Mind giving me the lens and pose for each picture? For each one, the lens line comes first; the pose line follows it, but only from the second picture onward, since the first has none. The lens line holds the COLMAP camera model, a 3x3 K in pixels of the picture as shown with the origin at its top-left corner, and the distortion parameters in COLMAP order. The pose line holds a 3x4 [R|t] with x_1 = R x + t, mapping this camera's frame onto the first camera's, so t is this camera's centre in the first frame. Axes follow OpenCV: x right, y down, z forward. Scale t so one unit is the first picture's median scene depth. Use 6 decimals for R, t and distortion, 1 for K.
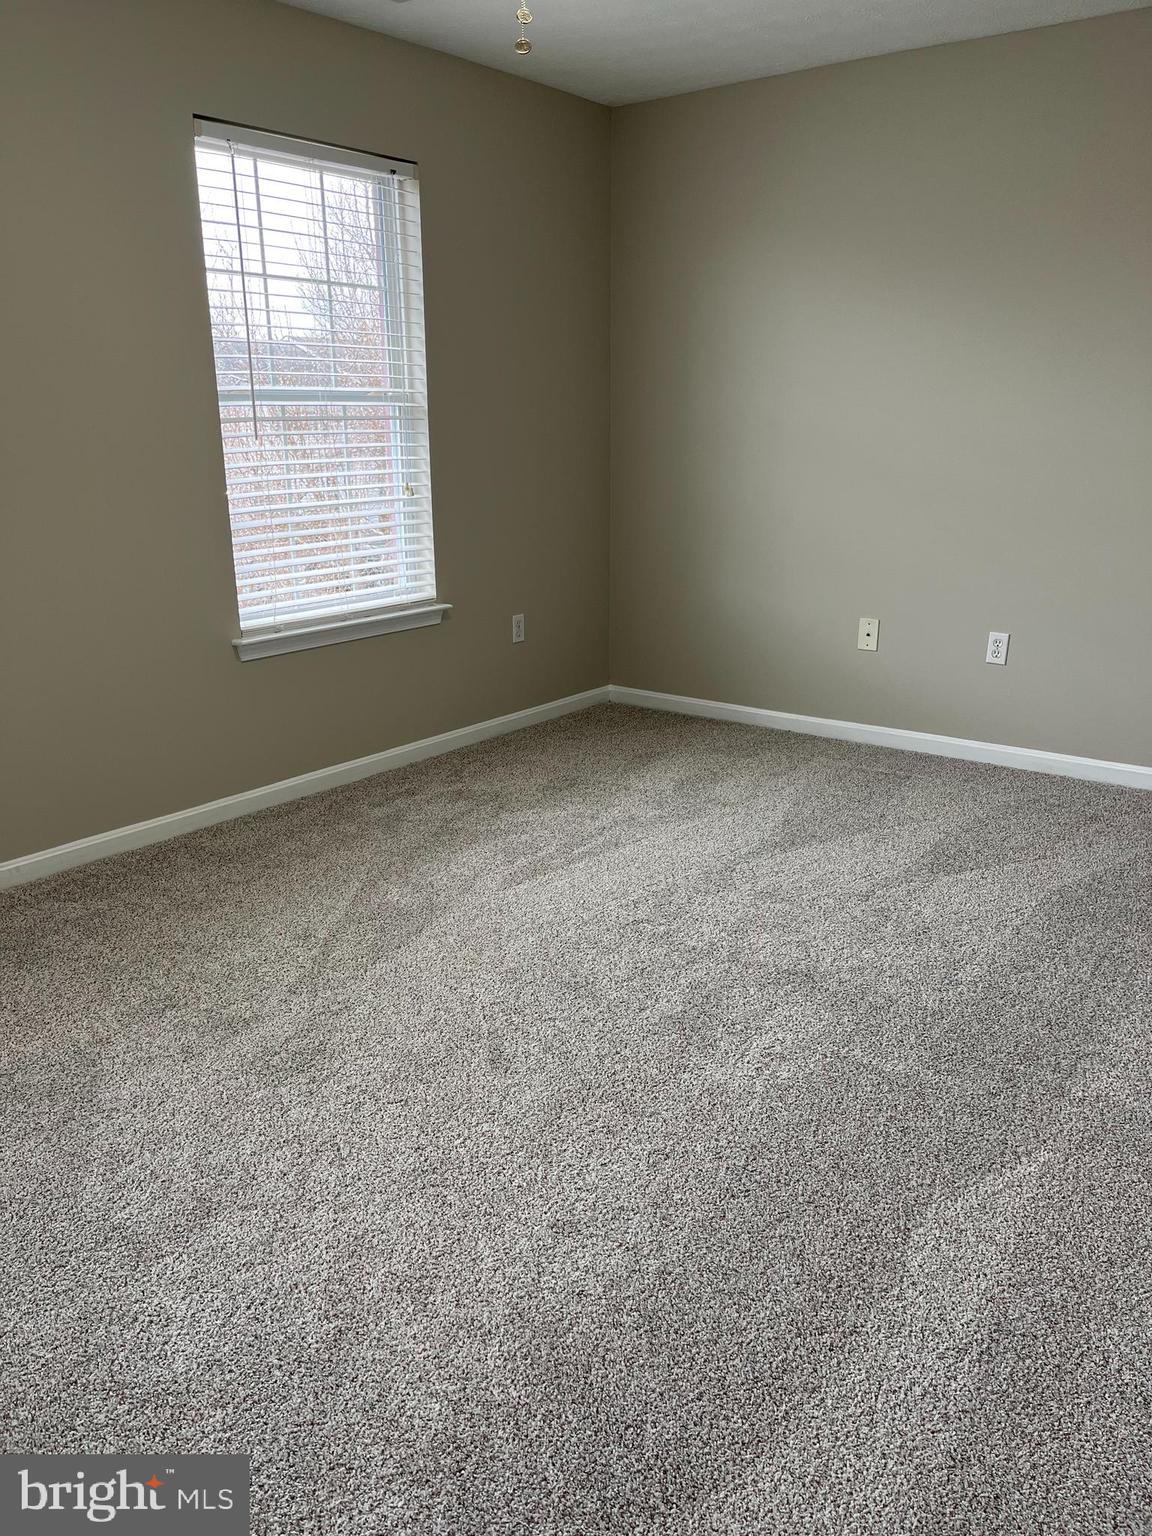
lens RADIAL K [[1166.5, 0, 571.4], [0, 1166.5, 770.1], [0, 0, 1]] dist [0.054164, -0.078461]
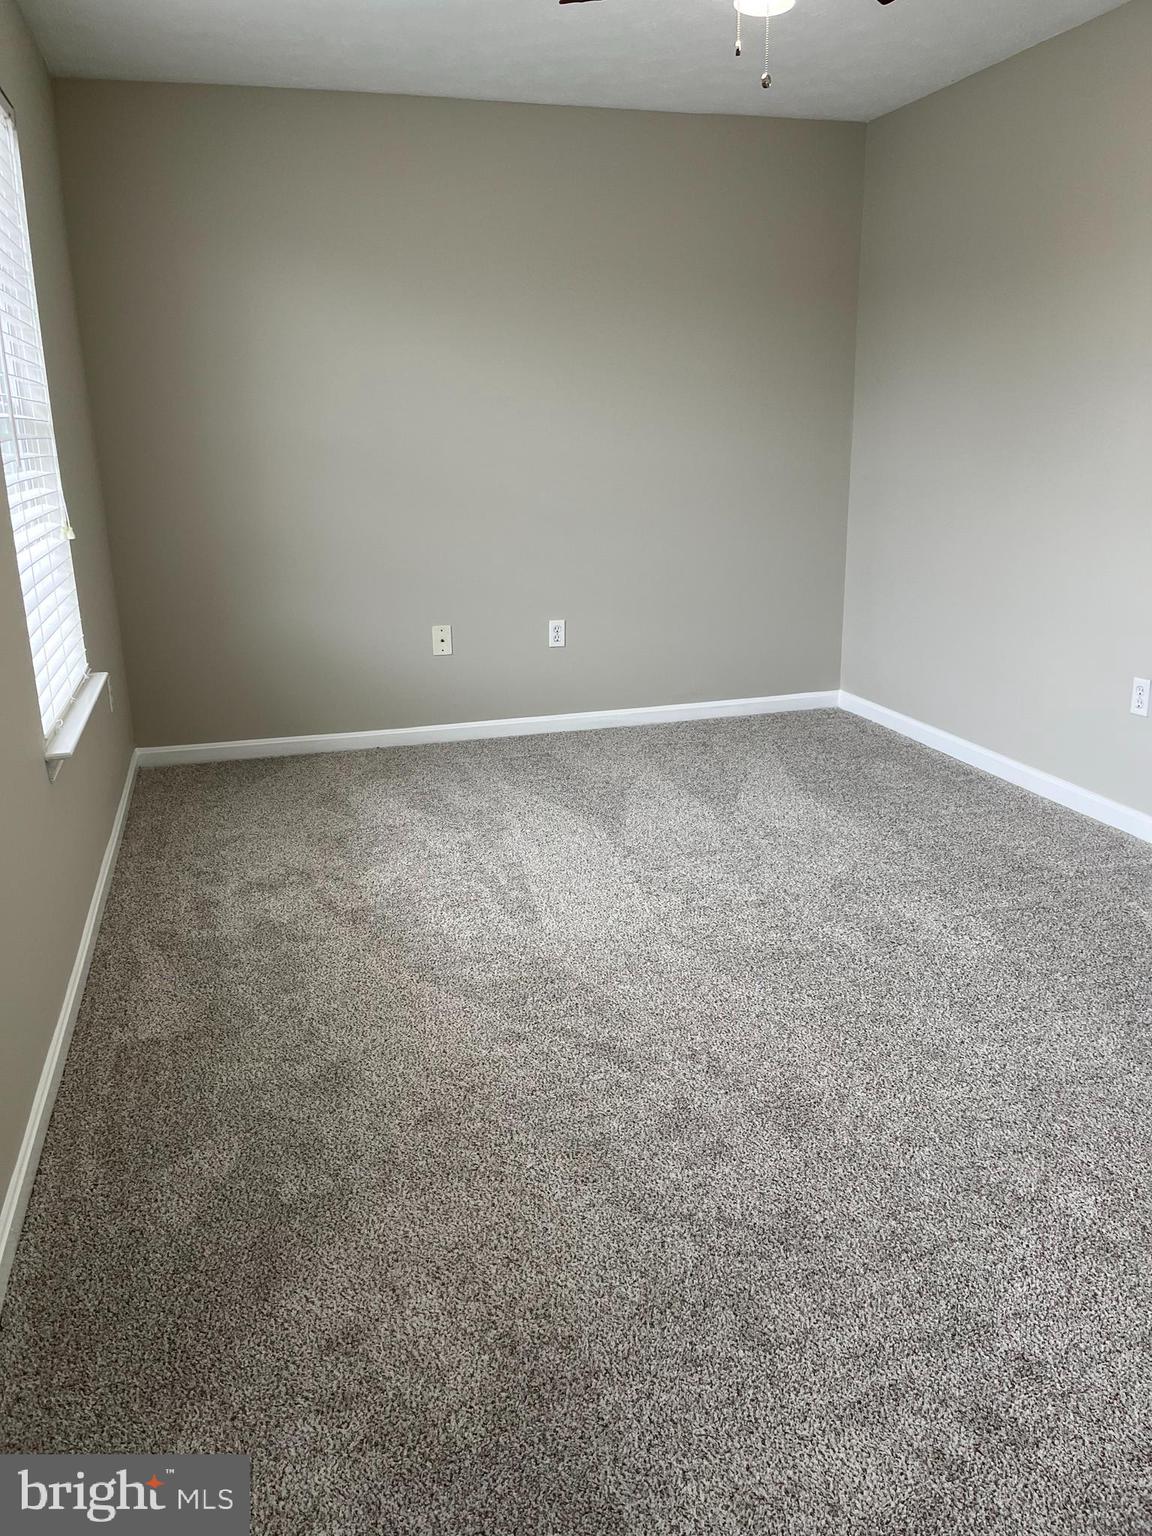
lens RADIAL K [[1166.5, 0, 572.7], [0, 1166.5, 766.4], [0, 0, 1]] dist [0.054164, -0.078461]
pose [[0.573170, -0.220433, 0.789230, -0.606055], [0.242749, 0.965583, 0.093395, -0.084656], [-0.782655, 0.138053, 0.606954, 0.311644]]
